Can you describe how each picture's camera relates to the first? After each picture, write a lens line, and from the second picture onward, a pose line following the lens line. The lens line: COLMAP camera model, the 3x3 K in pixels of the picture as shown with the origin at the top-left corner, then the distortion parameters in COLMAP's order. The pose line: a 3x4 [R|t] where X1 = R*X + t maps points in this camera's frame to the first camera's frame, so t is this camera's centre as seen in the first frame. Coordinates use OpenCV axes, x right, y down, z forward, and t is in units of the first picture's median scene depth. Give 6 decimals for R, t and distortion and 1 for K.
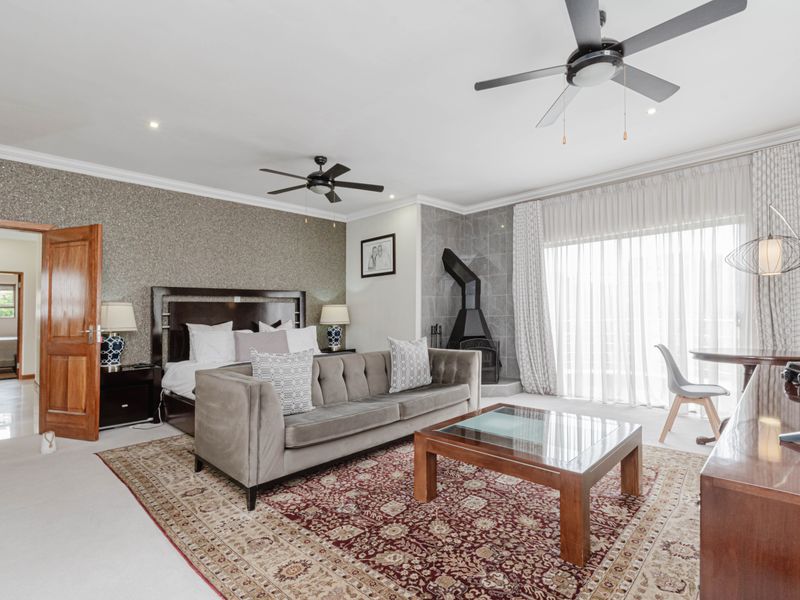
lens RADIAL K [[400.7, 0, 400.0], [0, 400.7, 300.0], [0, 0, 1]] dist [-0.002628, -0.000369]
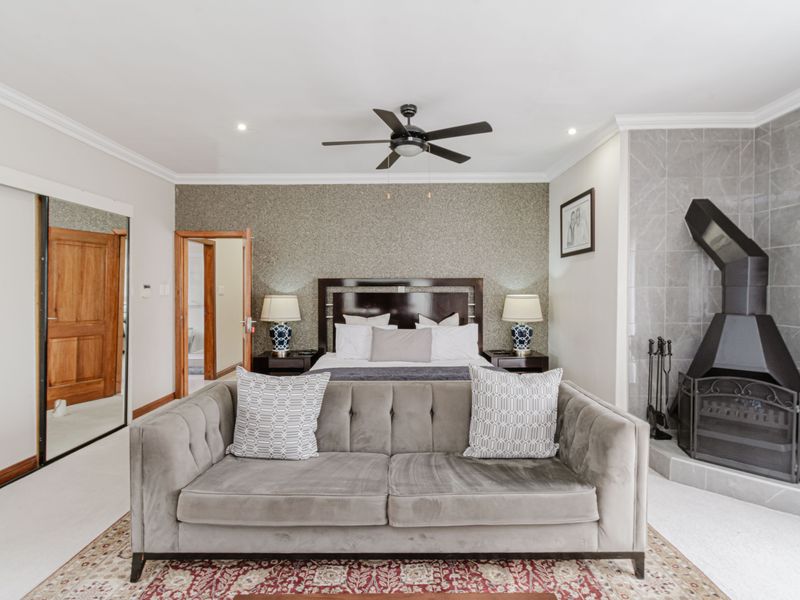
lens RADIAL K [[397.3, 0, 402.3], [0, 397.3, 280.4], [0, 0, 1]] dist [-0.001857, -0.000555]
pose [[0.699260, -0.000885, -0.714867, 0.240111], [0.016017, 0.999768, 0.014430, -0.033967], [0.714688, -0.021541, 0.699112, 0.353036]]
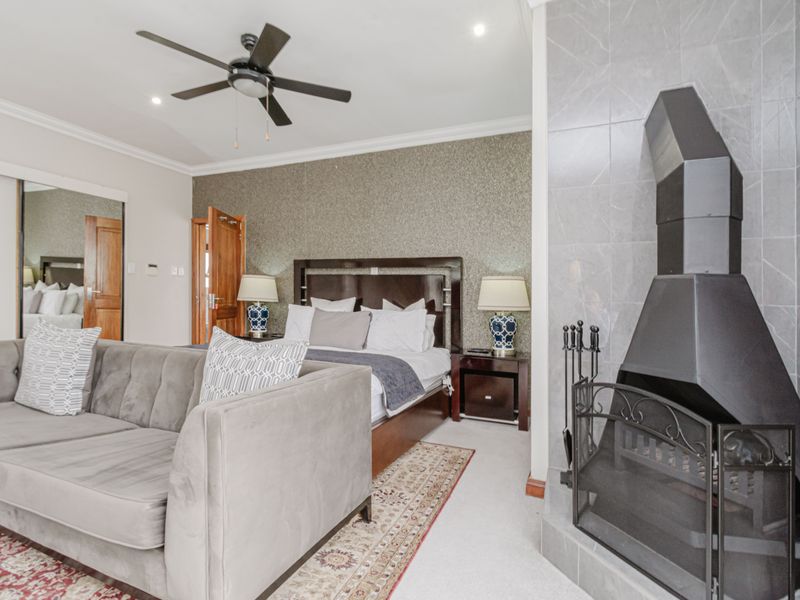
lens RADIAL K [[399.5, 0, 397.9], [0, 399.5, 288.6], [0, 0, 1]] dist [-0.001991, -0.000712]
pose [[0.368720, 0.003418, -0.929534, 0.358752], [0.001164, 0.999991, 0.004139, 0.030118], [0.929540, -0.002608, 0.368713, 0.726912]]
